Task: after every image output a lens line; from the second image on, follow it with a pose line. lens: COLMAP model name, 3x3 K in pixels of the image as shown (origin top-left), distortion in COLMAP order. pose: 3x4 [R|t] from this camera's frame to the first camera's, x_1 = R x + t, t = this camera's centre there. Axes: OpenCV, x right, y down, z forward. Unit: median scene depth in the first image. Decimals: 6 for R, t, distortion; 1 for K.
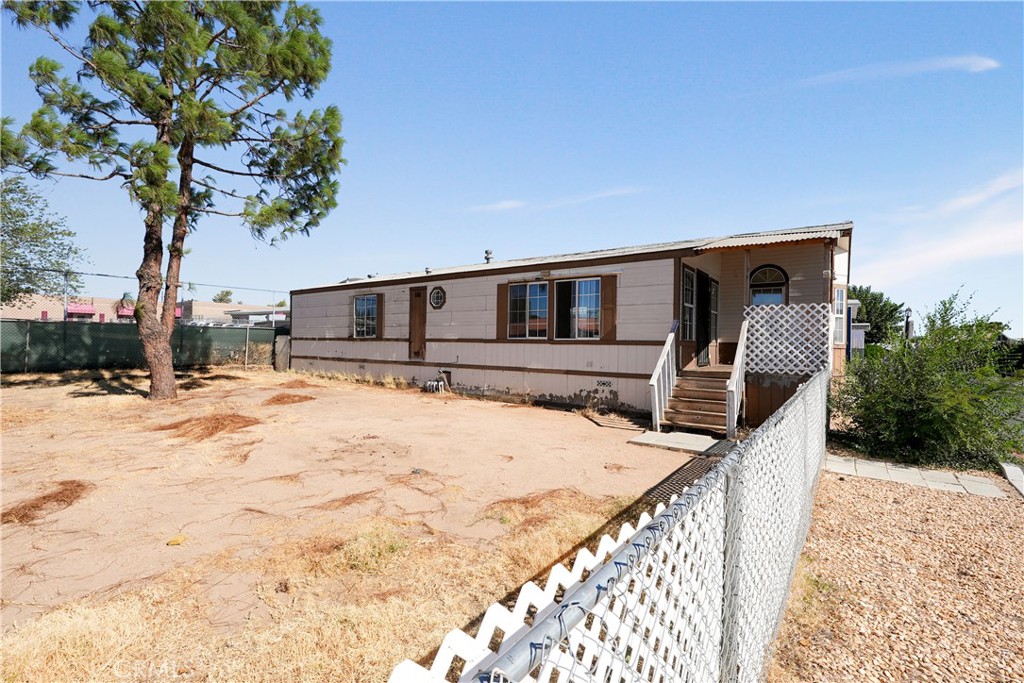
lens RADIAL K [[465.9, 0, 516.6], [0, 465.9, 334.7], [0, 0, 1]] dist [-0.001497, 0.001364]
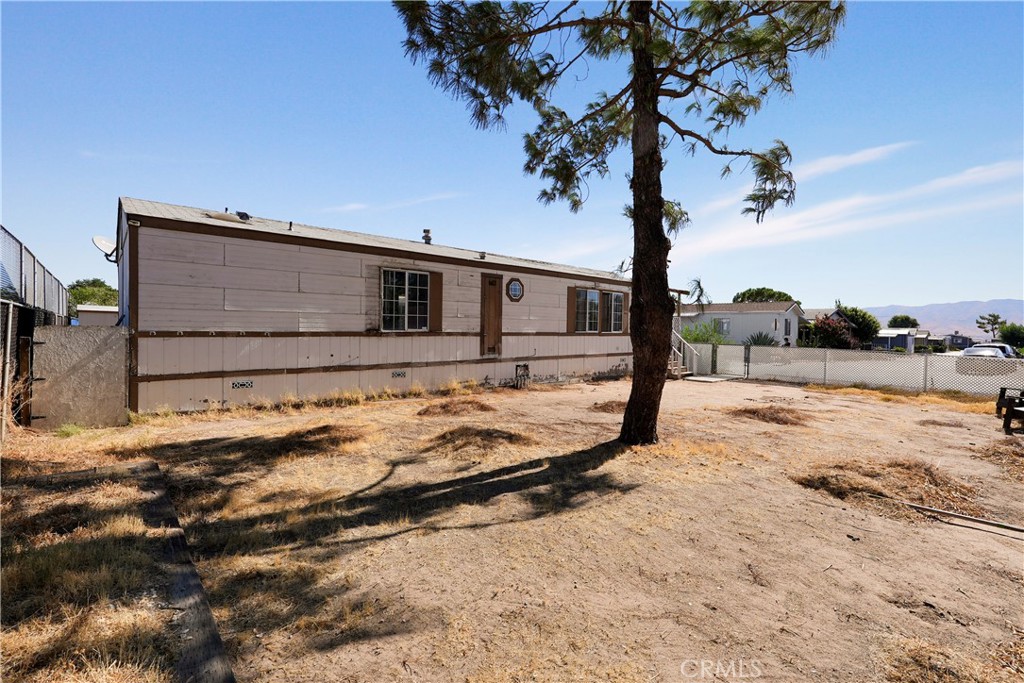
lens RADIAL K [[465.9, 0, 516.6], [0, 465.9, 334.7], [0, 0, 1]] dist [-0.001497, 0.001364]
pose [[0.184943, -0.013473, 0.982657, -1.062658], [-0.013117, 0.999783, 0.016177, -0.002250], [-0.982662, -0.015881, 0.184726, 0.780187]]
